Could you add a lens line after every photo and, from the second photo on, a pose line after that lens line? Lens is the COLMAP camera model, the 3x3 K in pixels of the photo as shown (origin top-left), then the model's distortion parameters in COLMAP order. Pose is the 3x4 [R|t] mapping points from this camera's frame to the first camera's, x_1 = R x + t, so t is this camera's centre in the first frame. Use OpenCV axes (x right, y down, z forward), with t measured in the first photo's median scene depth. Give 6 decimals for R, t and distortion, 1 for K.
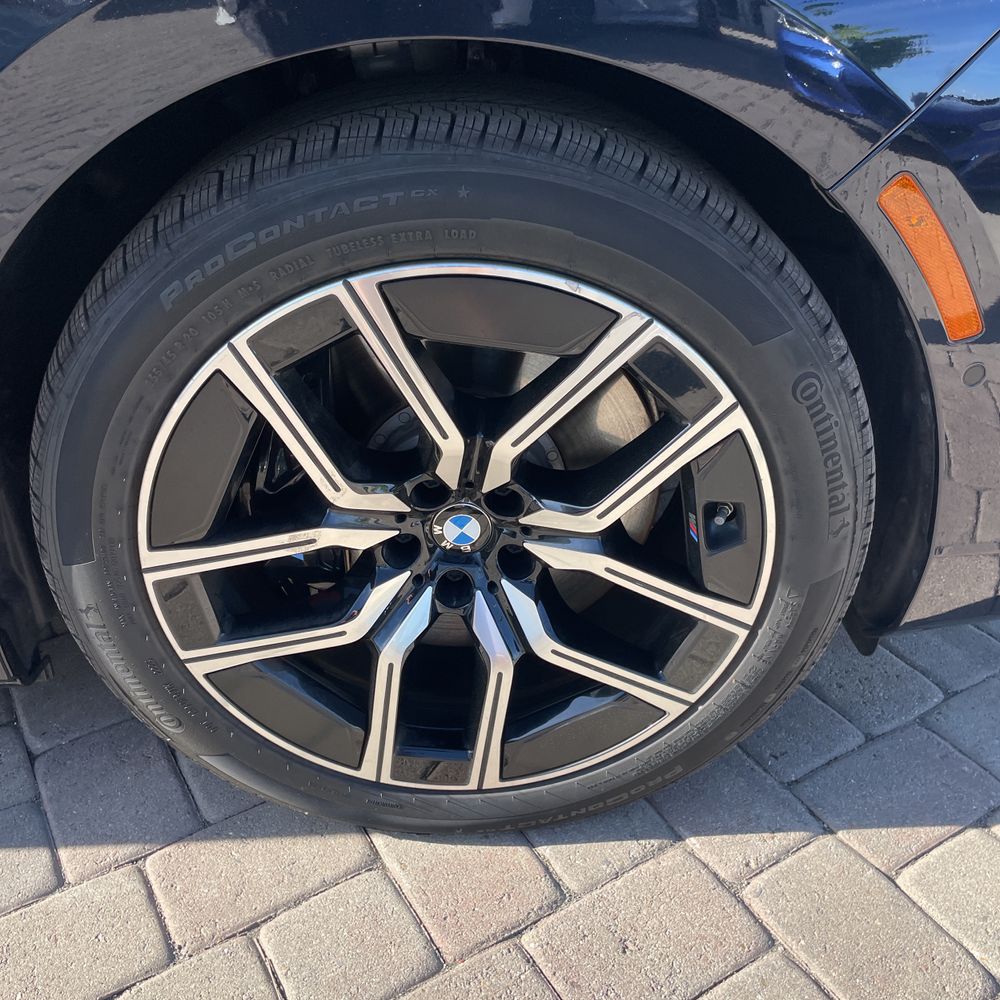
lens RADIAL K [[1007.1, 0, 492.7], [0, 1007.1, 495.3], [0, 0, 1]] dist [0.091951, -0.126469]
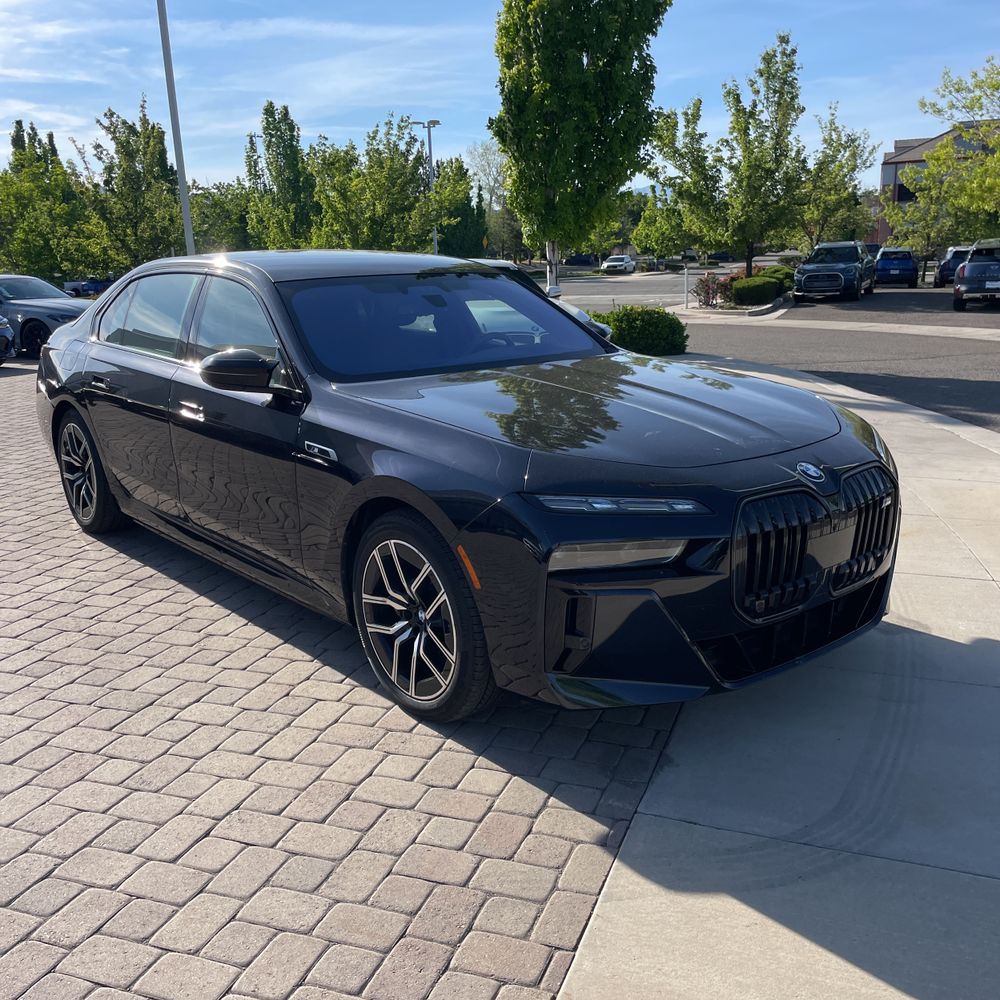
lens RADIAL K [[1007.1, 0, 492.7], [0, 1007.1, 495.3], [0, 0, 1]] dist [0.091951, -0.126469]
pose [[0.614990, 0.183271, -0.766941, 3.034016], [-0.400162, 0.910607, -0.103278, -0.093706], [0.679454, 0.370415, 0.633352, -1.390246]]
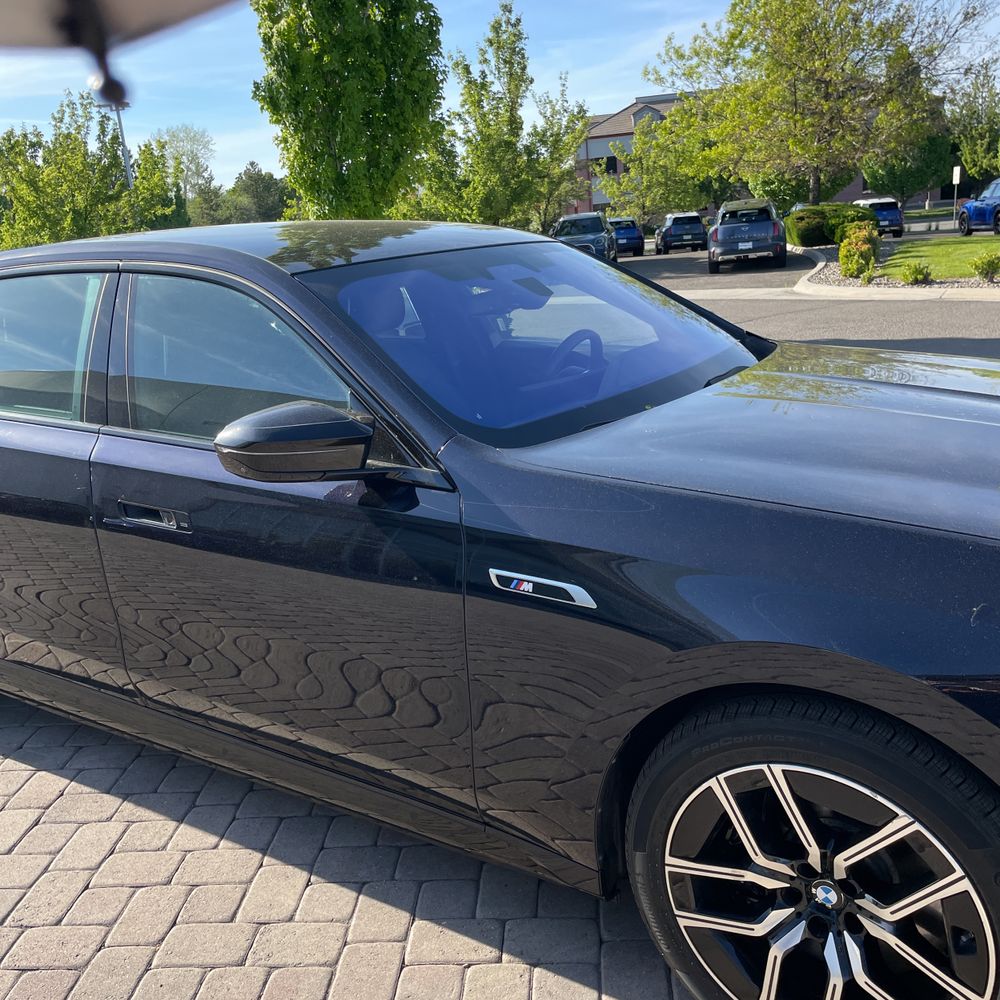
lens RADIAL K [[1007.1, 0, 492.7], [0, 1007.1, 495.3], [0, 0, 1]] dist [0.091951, -0.126469]
pose [[0.809635, 0.104958, -0.577473, 0.510249], [-0.248948, 0.952404, -0.175930, -0.194332], [0.531522, 0.286200, 0.797229, -1.108534]]
